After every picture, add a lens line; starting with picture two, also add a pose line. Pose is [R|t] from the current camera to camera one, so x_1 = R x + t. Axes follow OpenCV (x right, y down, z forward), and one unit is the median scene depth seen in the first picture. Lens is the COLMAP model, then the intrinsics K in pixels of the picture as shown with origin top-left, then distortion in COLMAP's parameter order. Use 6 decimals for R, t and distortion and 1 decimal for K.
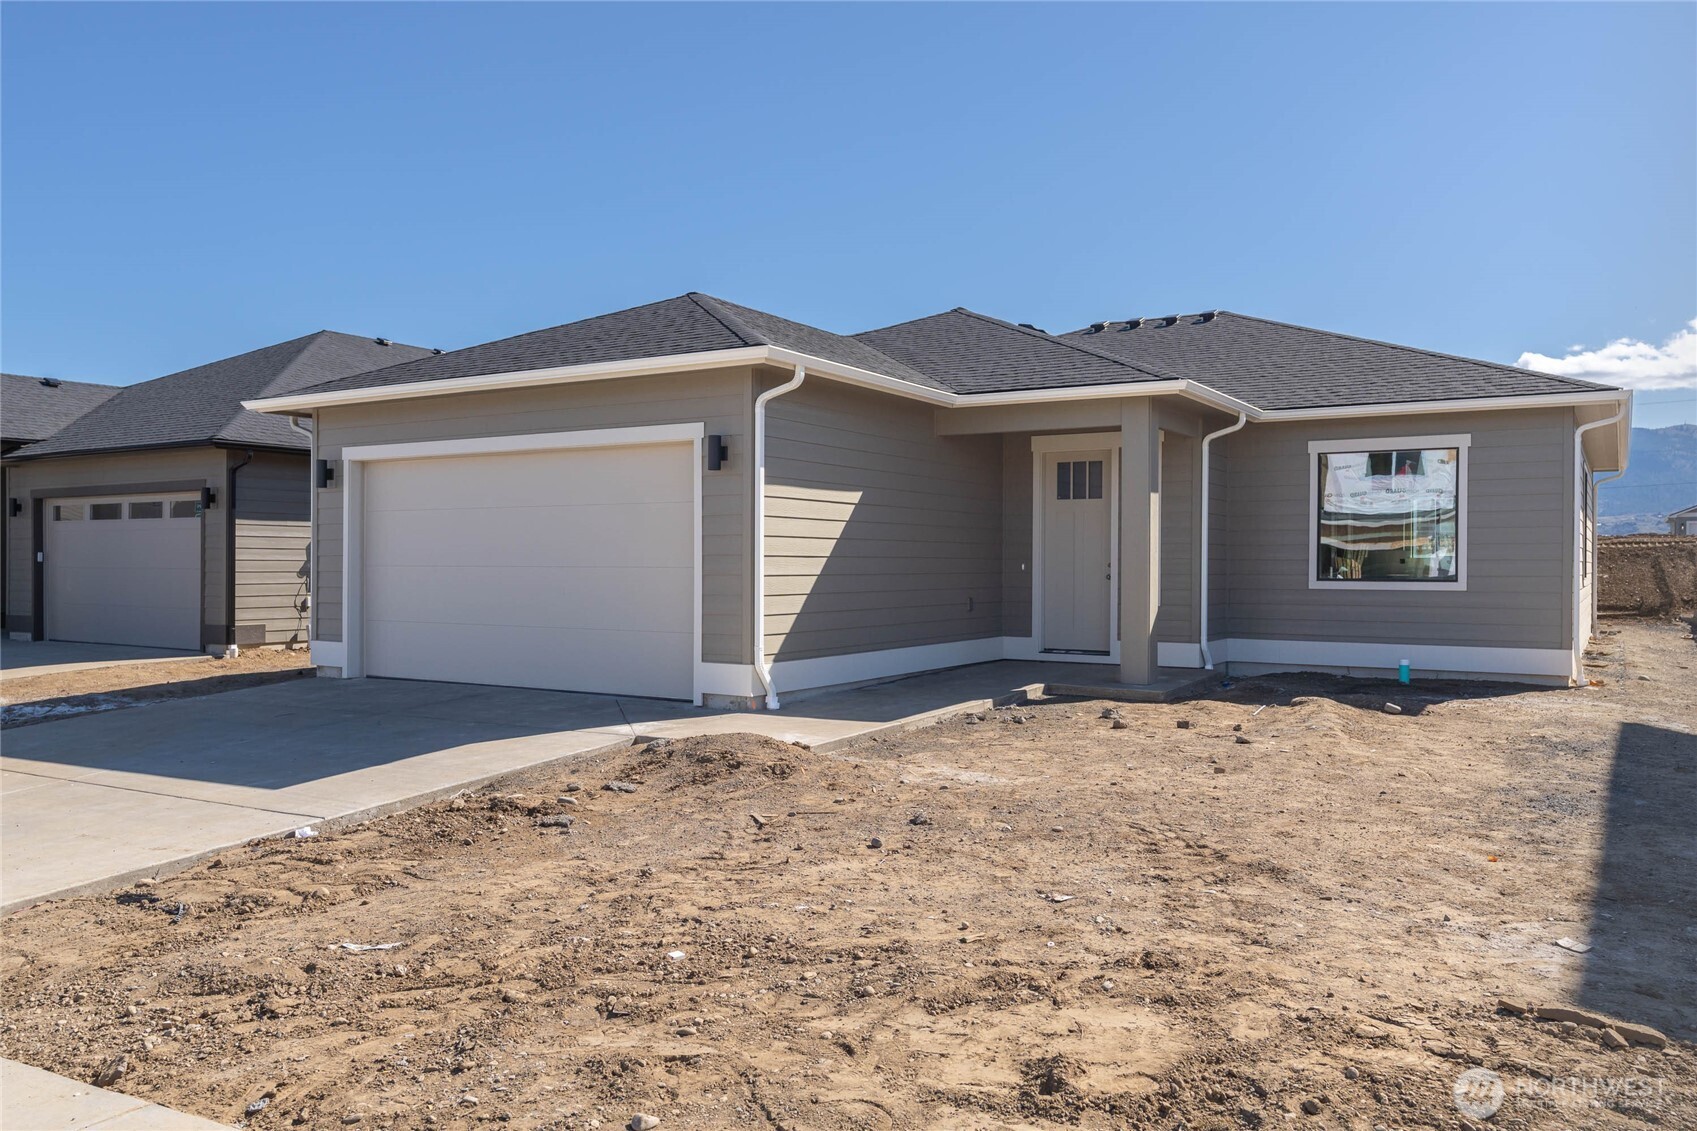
lens RADIAL K [[1241.8, 0, 841.3], [0, 1241.8, 572.6], [0, 0, 1]] dist [-0.004056, -0.000654]
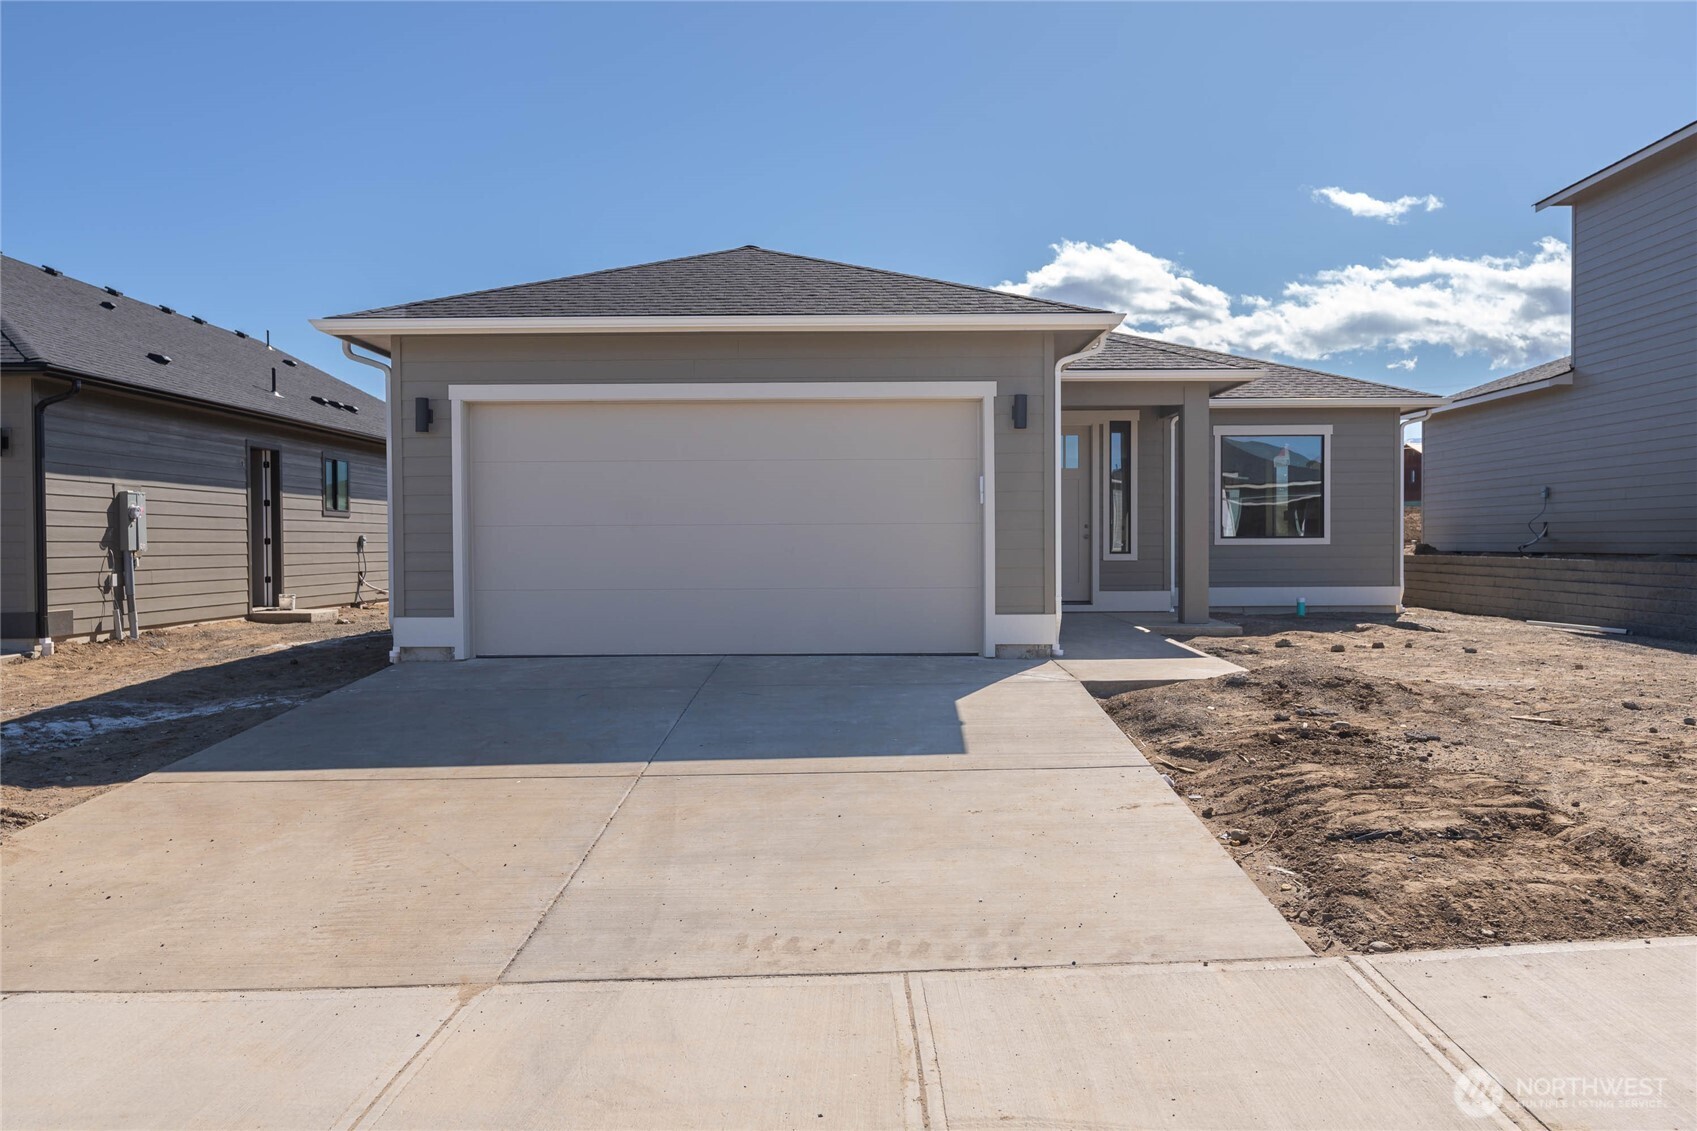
lens RADIAL K [[1241.8, 0, 850.6], [0, 1241.8, 569.0], [0, 0, 1]] dist [-0.004056, -0.000654]
pose [[0.860380, -0.019312, 0.509286, -0.600304], [0.012058, 0.999773, 0.017540, 0.012009], [-0.509510, -0.008950, 0.860418, 0.136468]]
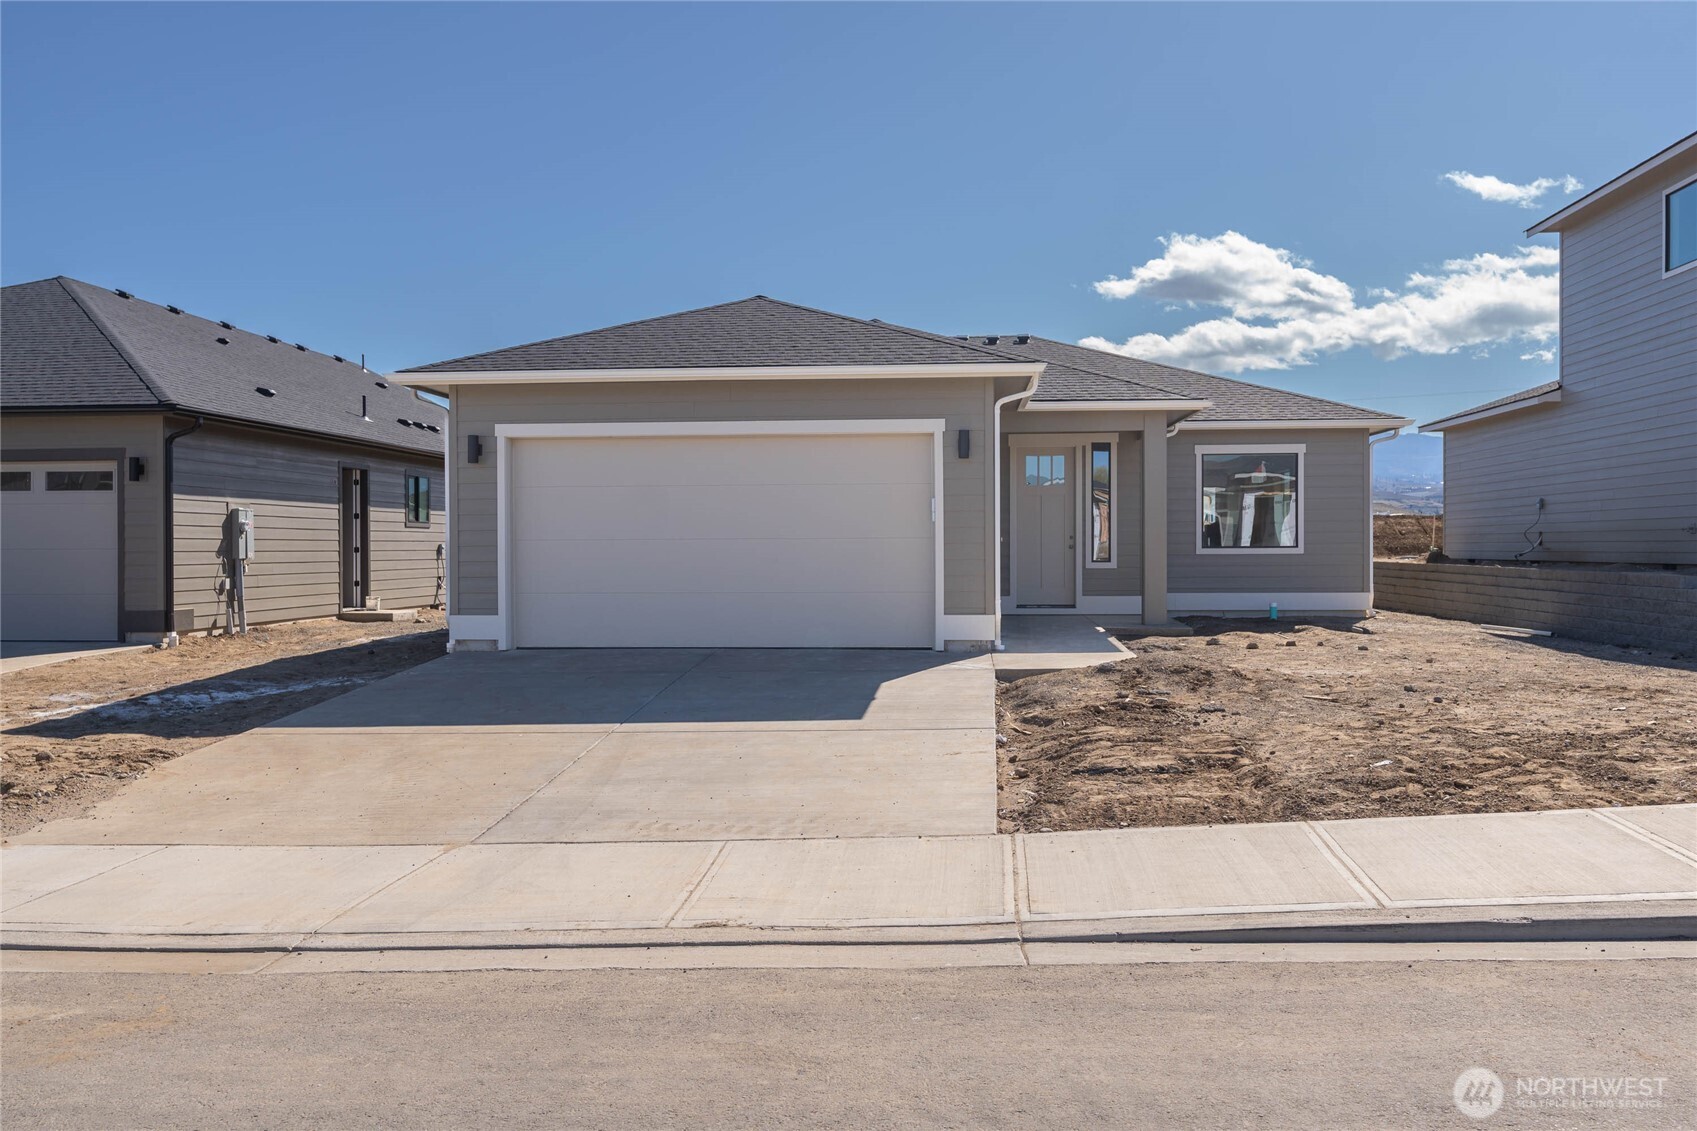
lens RADIAL K [[1241.8, 0, 844.8], [0, 1241.8, 549.8], [0, 0, 1]] dist [-0.004056, -0.000654]
pose [[0.894383, -0.008756, 0.447216, -0.604513], [0.011296, 0.999932, -0.003013, 0.008759], [-0.447159, 0.007747, 0.894421, -0.040770]]
